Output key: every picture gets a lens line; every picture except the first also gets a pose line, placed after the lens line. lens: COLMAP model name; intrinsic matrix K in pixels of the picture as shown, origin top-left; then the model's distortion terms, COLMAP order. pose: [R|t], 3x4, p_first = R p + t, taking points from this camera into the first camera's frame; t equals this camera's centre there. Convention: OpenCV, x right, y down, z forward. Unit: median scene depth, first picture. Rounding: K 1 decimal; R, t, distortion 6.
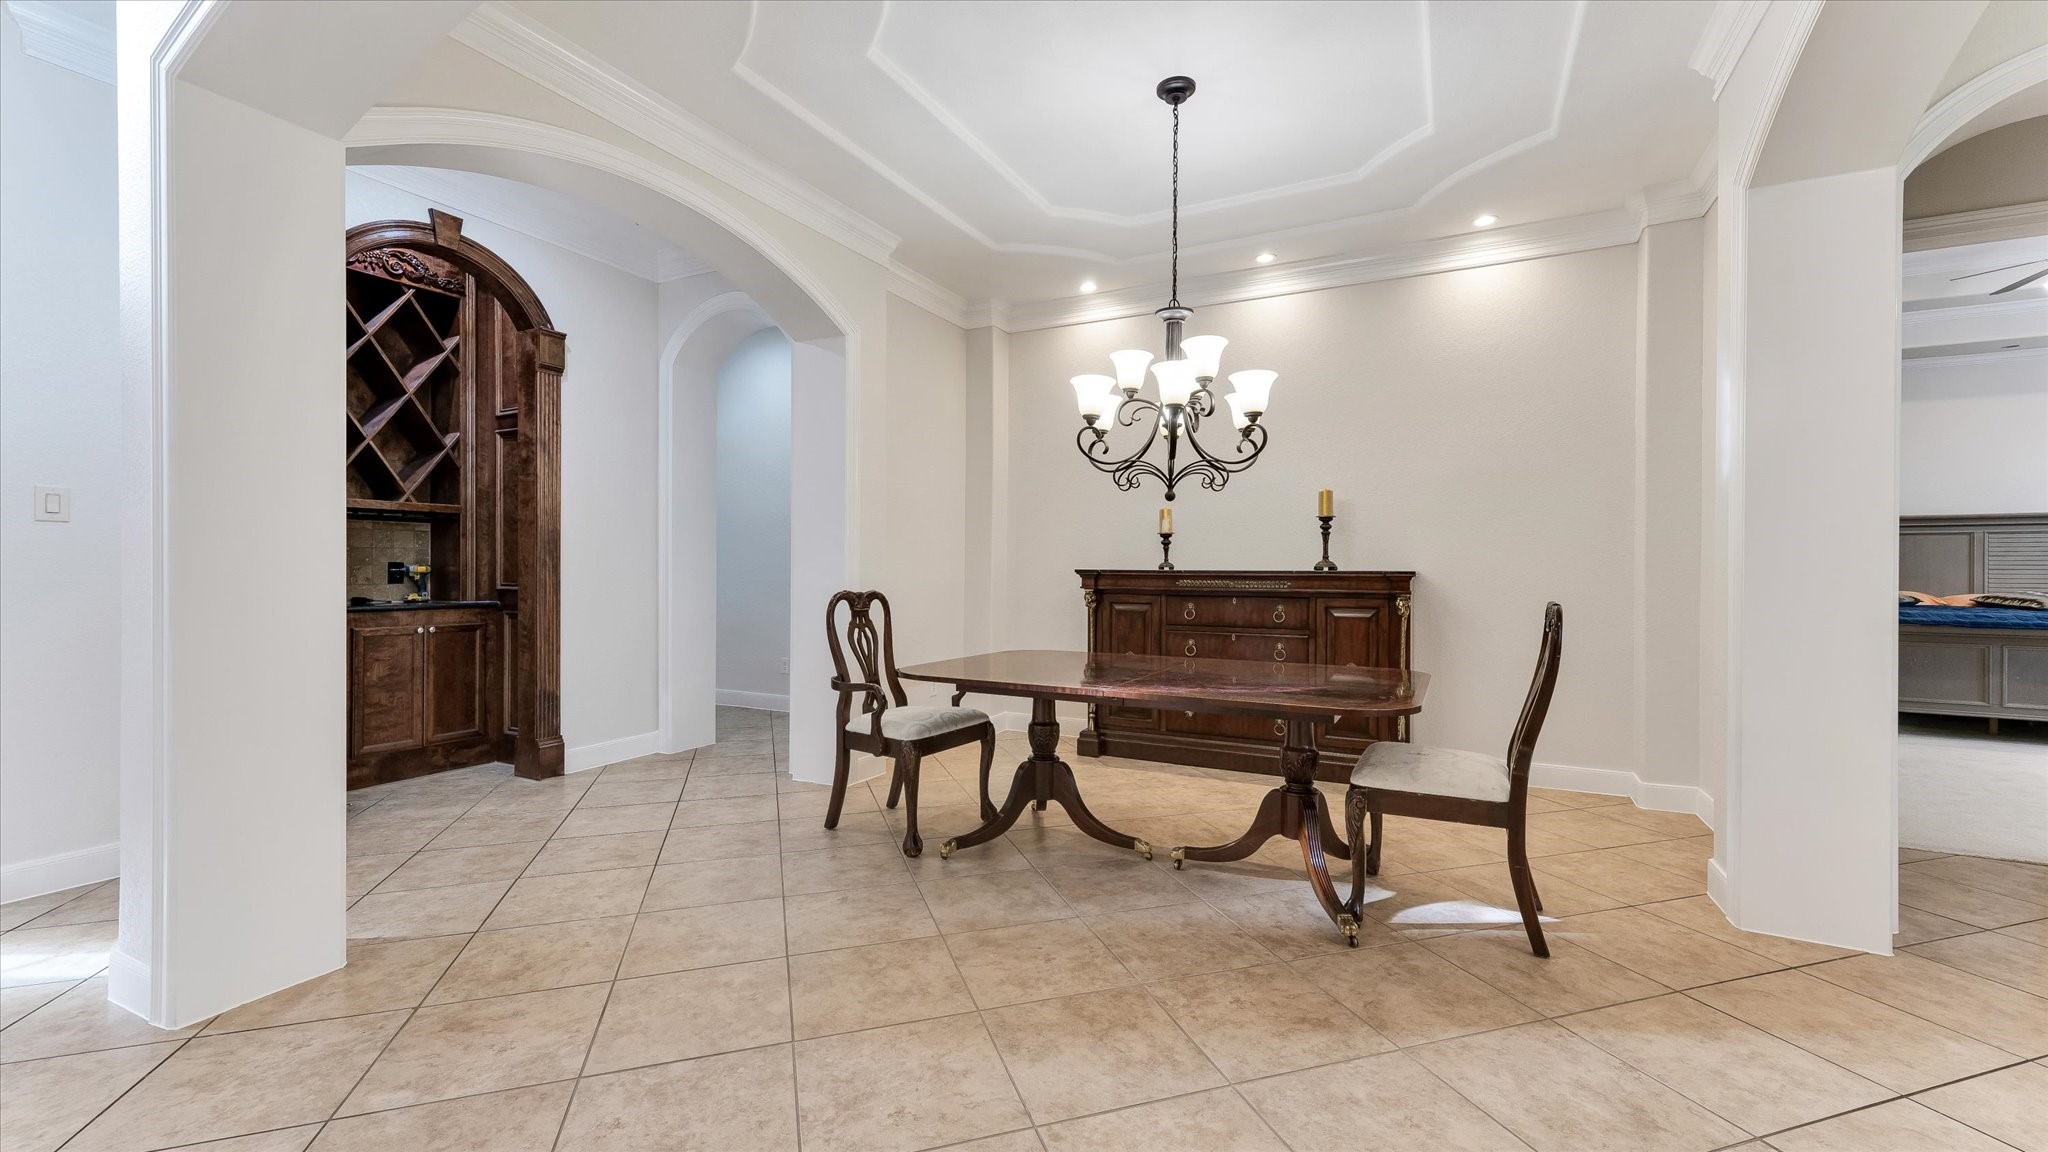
lens RADIAL K [[825.9, 0, 1024.0], [0, 825.9, 576.0], [0, 0, 1]] dist [0.012337, -0.000083]
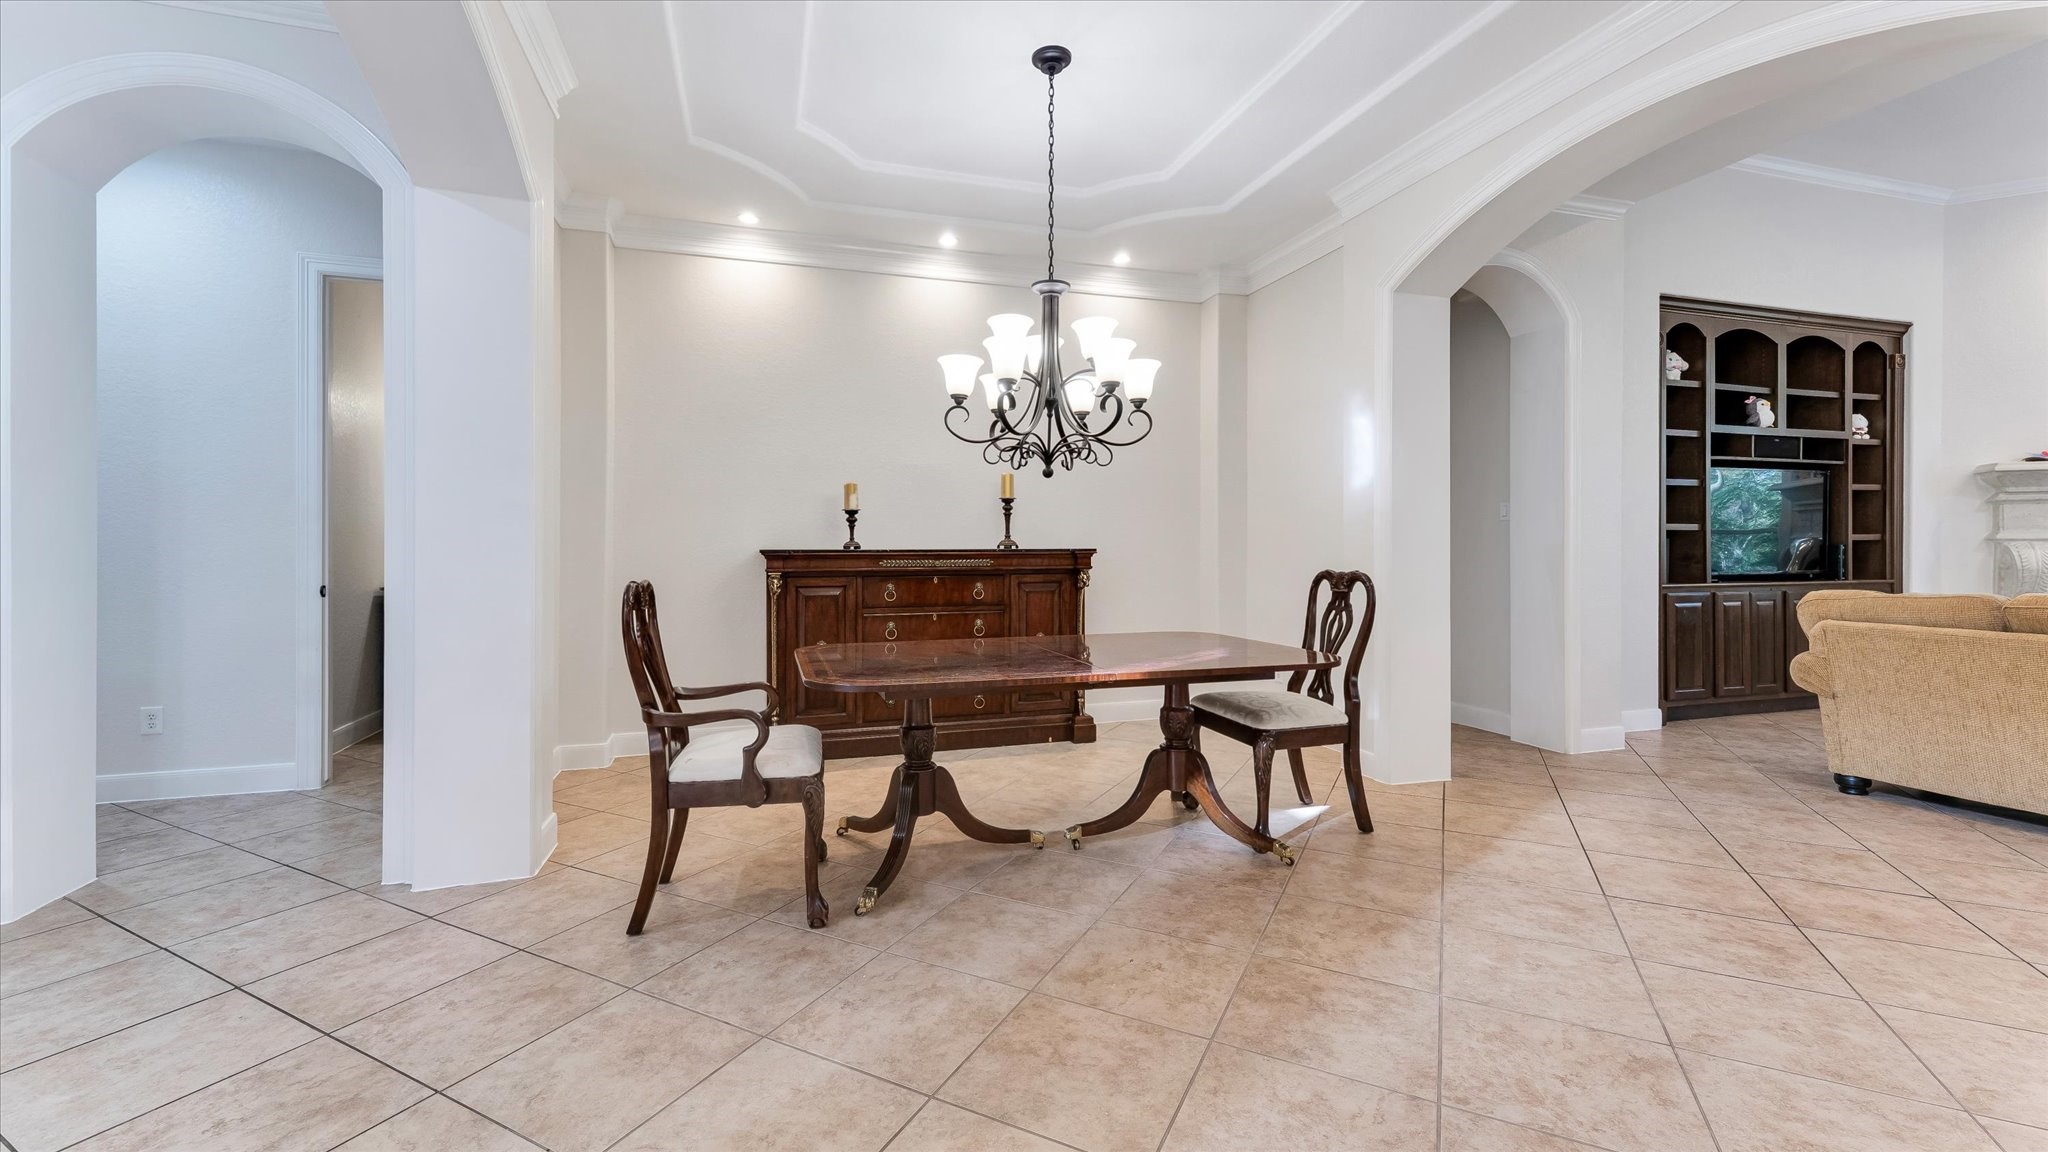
lens RADIAL K [[824.2, 0, 1020.9], [0, 824.2, 561.0], [0, 0, 1]] dist [0.011927, -0.000210]
pose [[0.713919, -0.015607, 0.700054, -0.534628], [0.012283, 0.999877, 0.009765, -0.001507], [-0.700120, 0.001627, 0.714023, 0.330840]]
